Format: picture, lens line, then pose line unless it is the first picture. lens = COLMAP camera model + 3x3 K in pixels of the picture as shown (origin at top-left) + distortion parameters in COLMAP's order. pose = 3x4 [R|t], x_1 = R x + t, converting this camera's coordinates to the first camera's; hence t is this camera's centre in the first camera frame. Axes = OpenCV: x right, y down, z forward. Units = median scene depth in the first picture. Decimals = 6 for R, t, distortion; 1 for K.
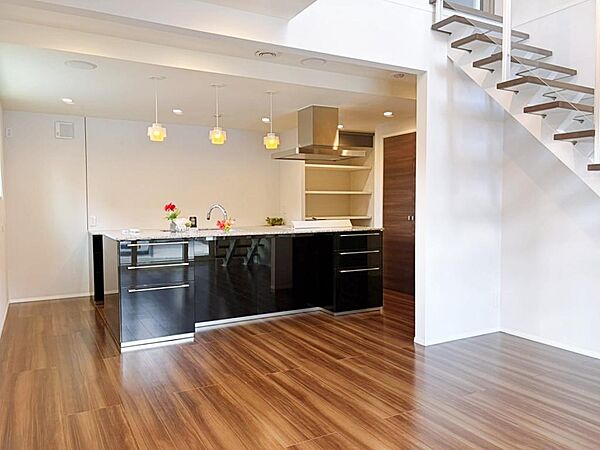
lens RADIAL K [[456.3, 0, 301.3], [0, 456.3, 224.6], [0, 0, 1]] dist [0.049836, -0.059446]
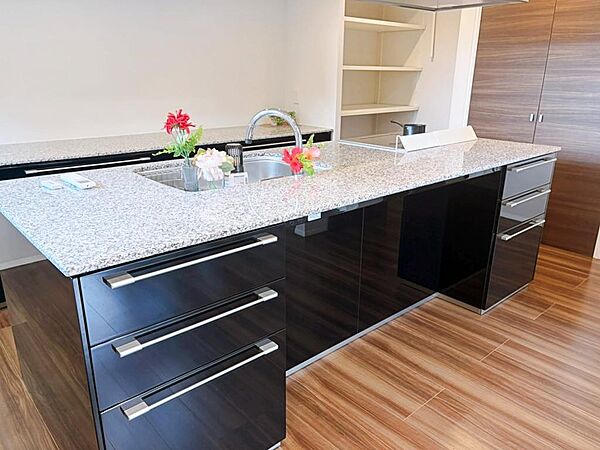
lens RADIAL K [[456.3, 0, 296.8], [0, 456.3, 224.1], [0, 0, 1]] dist [0.049836, -0.059446]
pose [[0.975041, -0.056577, 0.214695, -0.185435], [-0.004588, 0.961646, 0.274254, -0.040296], [-0.221977, -0.268394, 0.937385, 0.408205]]
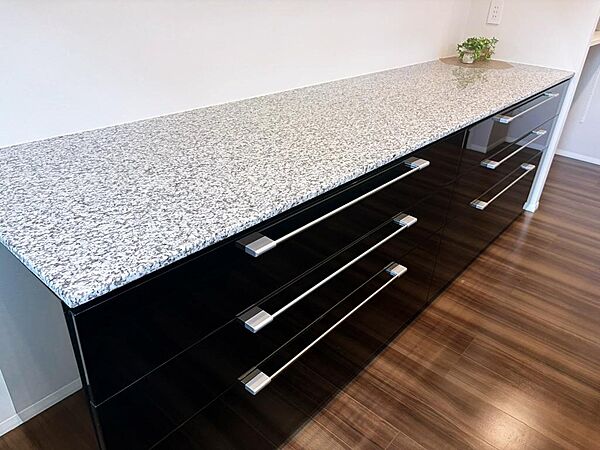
lens RADIAL K [[456.3, 0, 300.1], [0, 456.3, 225.0], [0, 0, 1]] dist [0.049836, -0.059446]
pose [[0.938511, -0.122297, 0.322863, -0.341821], [-0.035950, 0.895458, 0.443692, -0.042105], [-0.343372, -0.428017, 0.836001, 0.705917]]
